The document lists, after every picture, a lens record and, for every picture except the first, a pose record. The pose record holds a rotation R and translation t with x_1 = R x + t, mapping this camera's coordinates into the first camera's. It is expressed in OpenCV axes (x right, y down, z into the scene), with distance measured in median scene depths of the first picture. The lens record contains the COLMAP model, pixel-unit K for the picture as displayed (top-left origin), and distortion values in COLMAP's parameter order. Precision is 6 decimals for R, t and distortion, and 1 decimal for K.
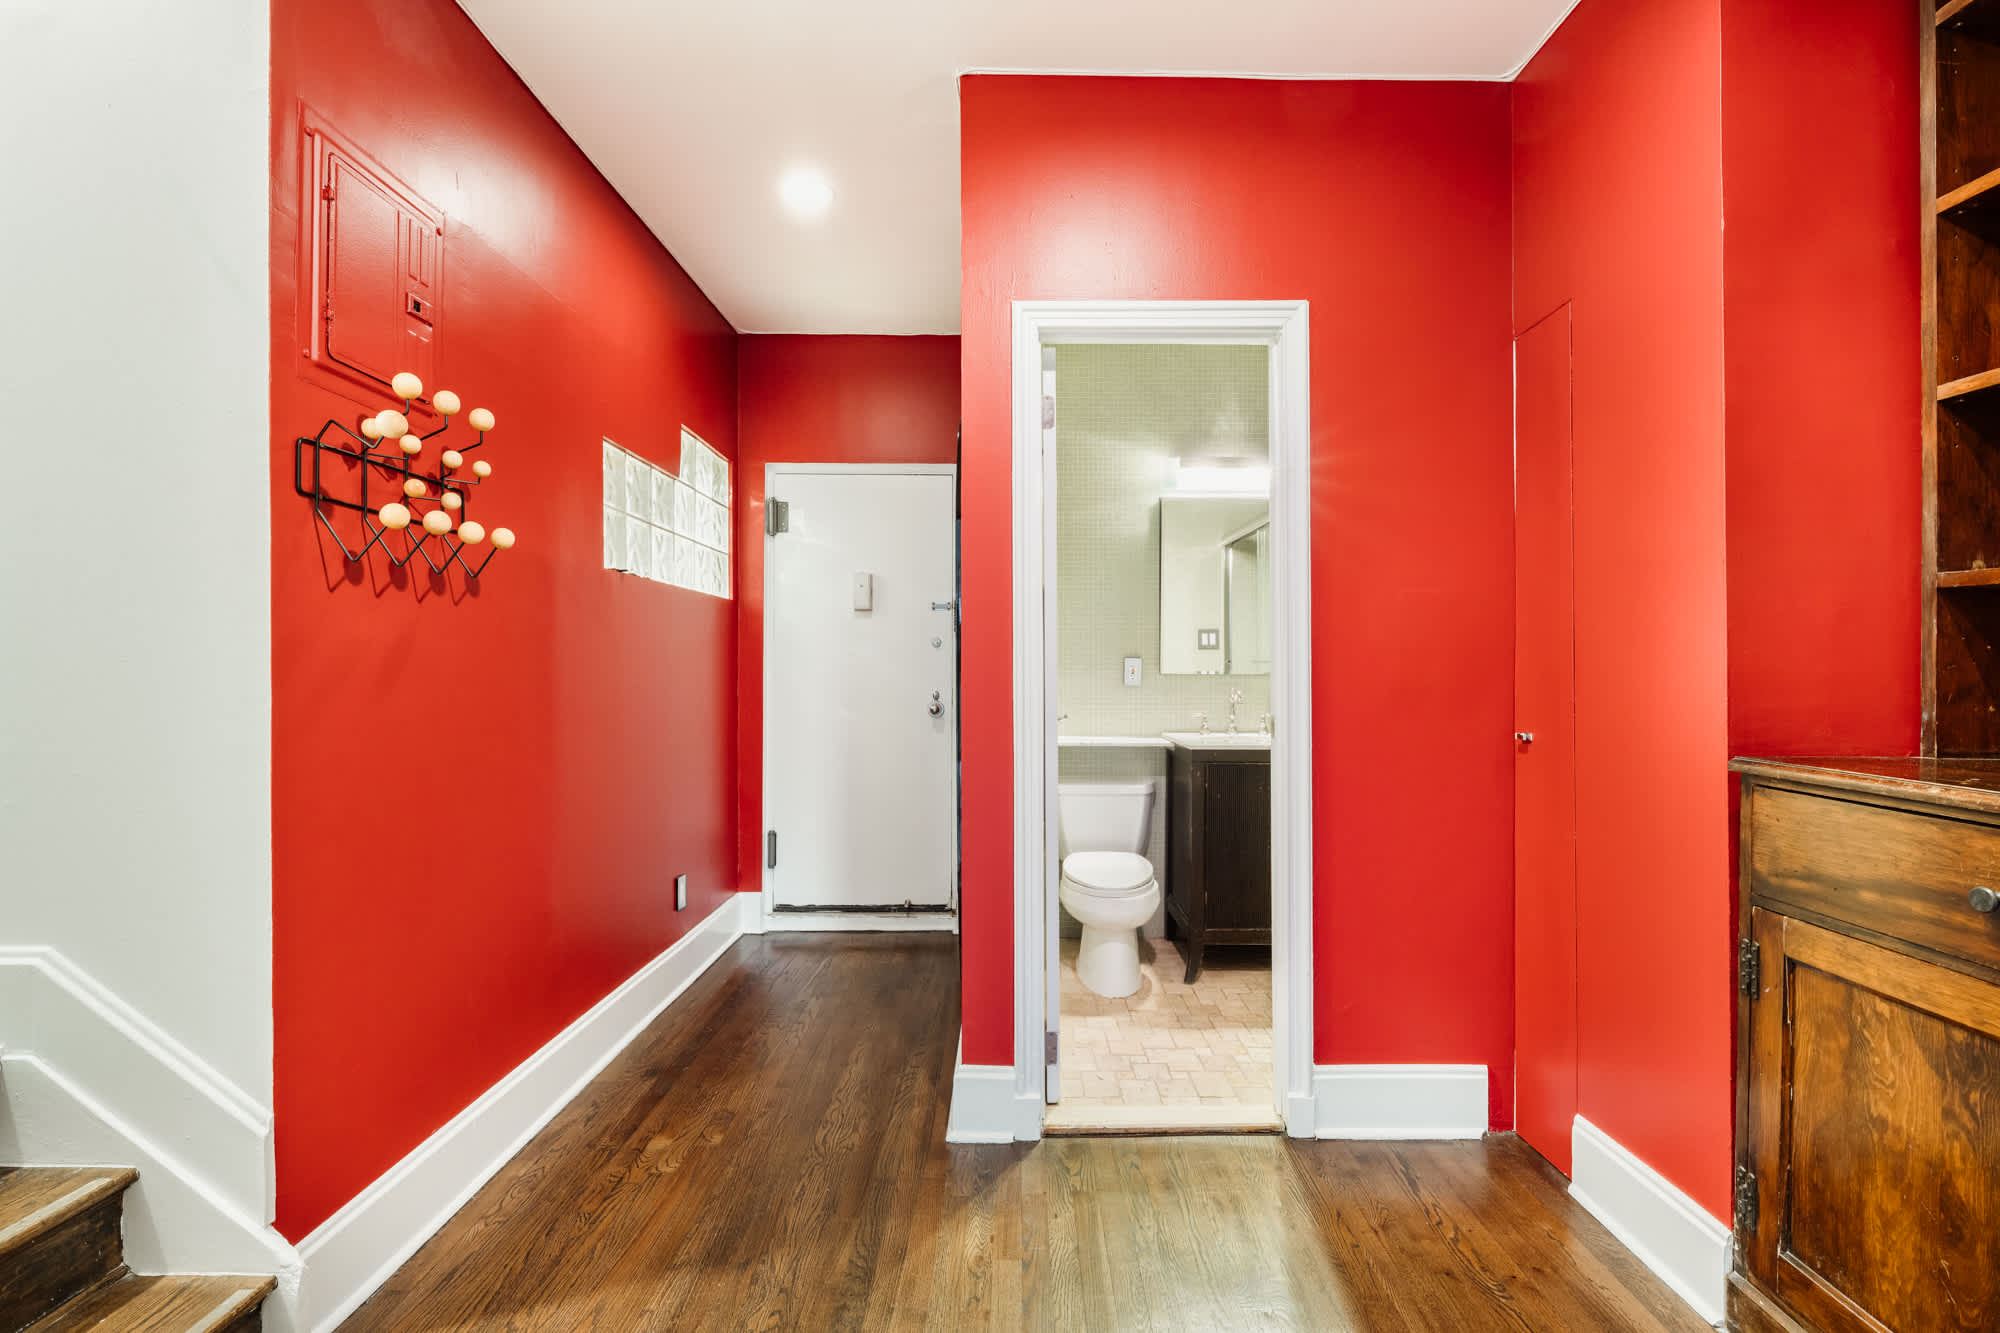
lens RADIAL K [[883.2, 0, 1017.2], [0, 883.2, 658.5], [0, 0, 1]] dist [-0.002488, -0.000443]
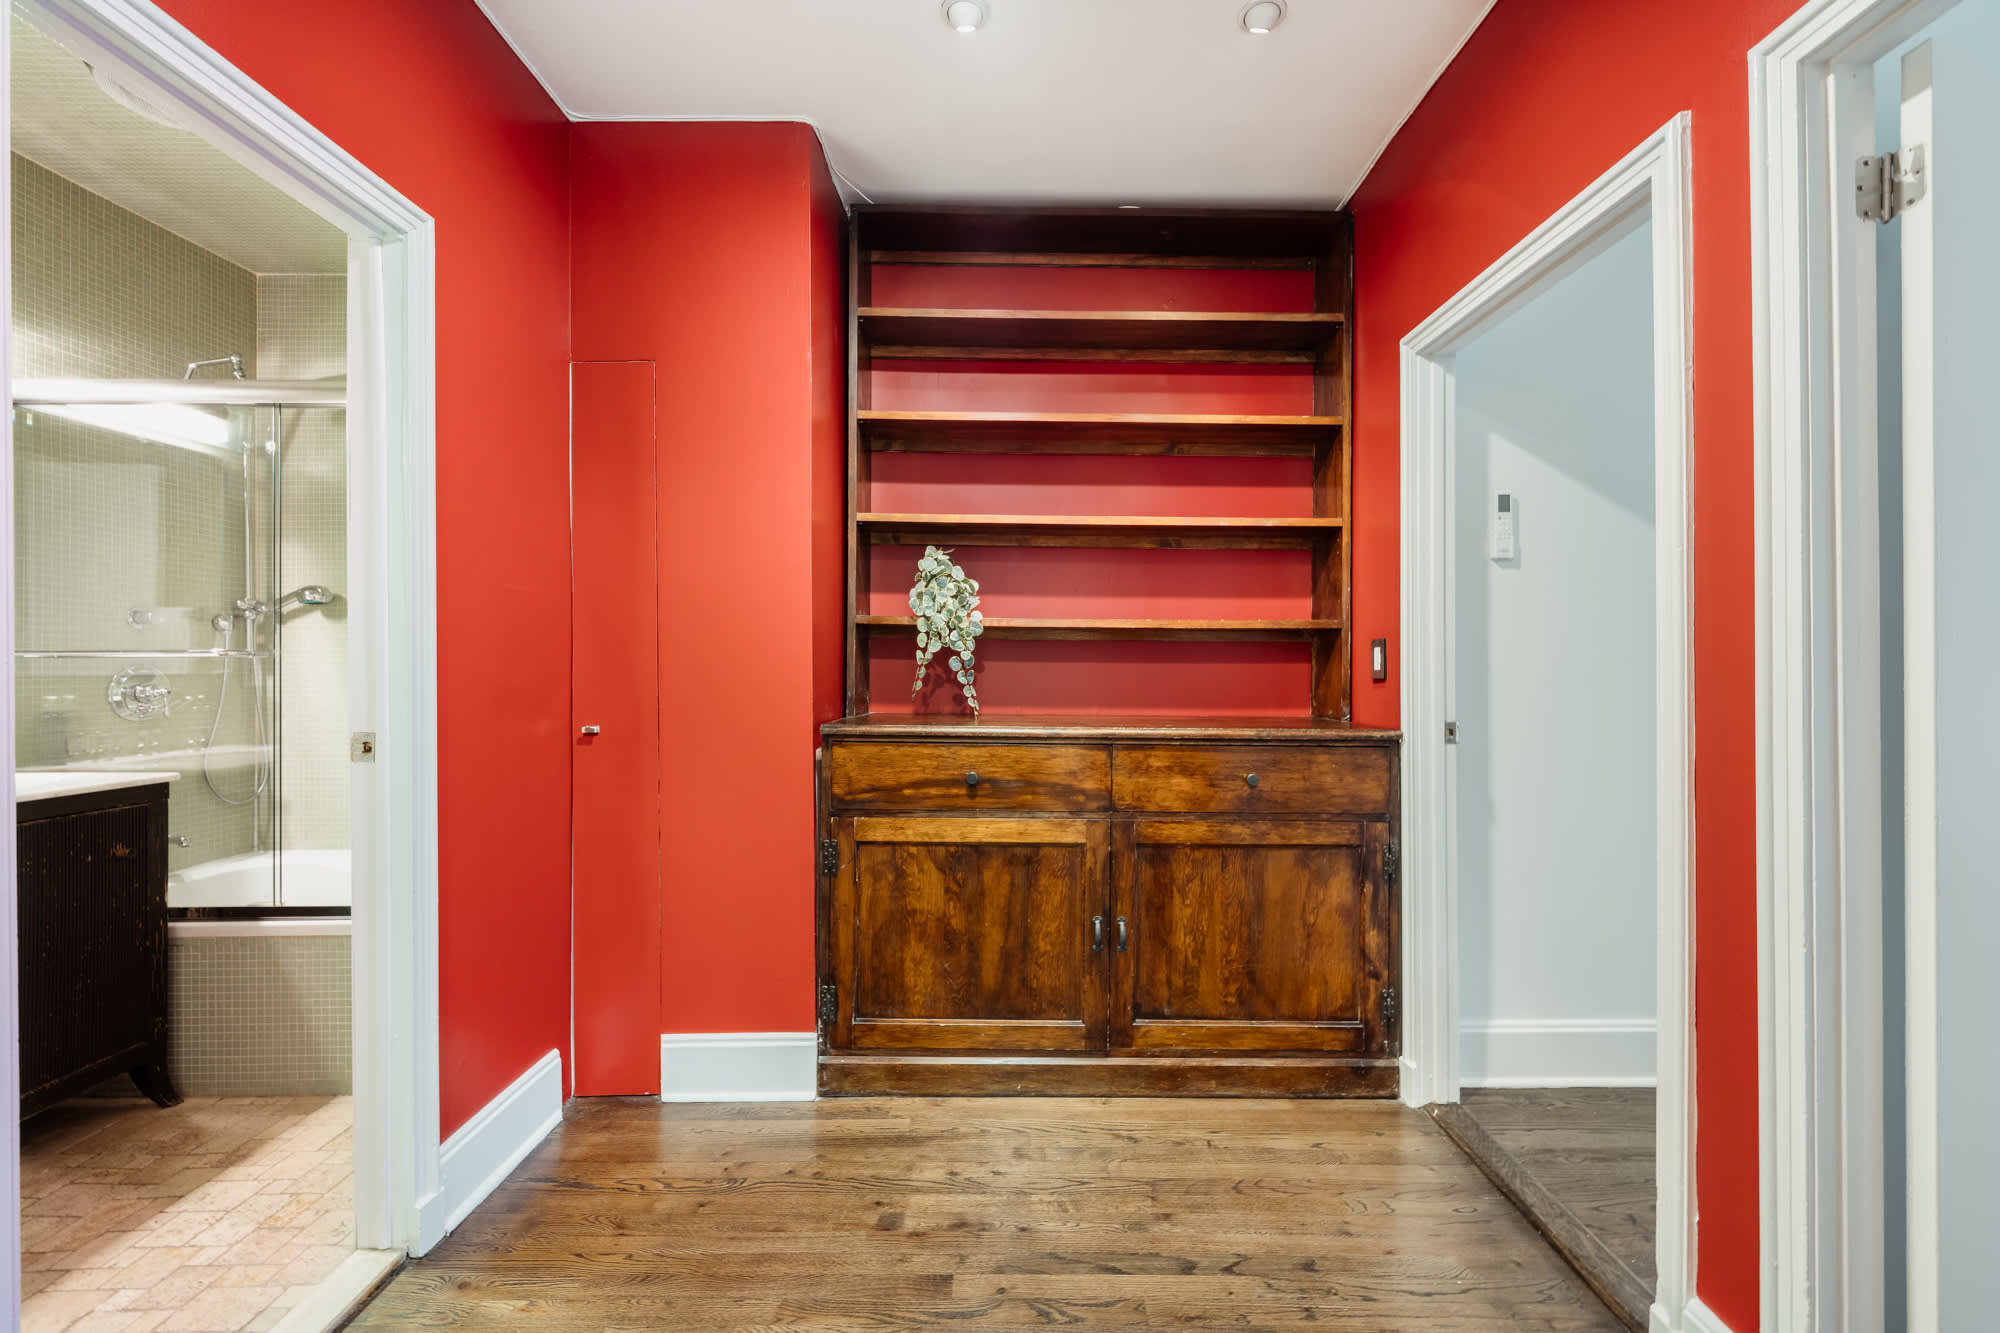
lens RADIAL K [[781.2, 0, 1017.5], [0, 781.2, 655.0], [0, 0, 1]] dist [-0.000927, -0.000392]
pose [[-0.004267, 0.004367, 0.999981, -0.603438], [-0.013568, 0.999898, -0.004424, -0.010695], [-0.999899, -0.013587, -0.004208, 0.707368]]
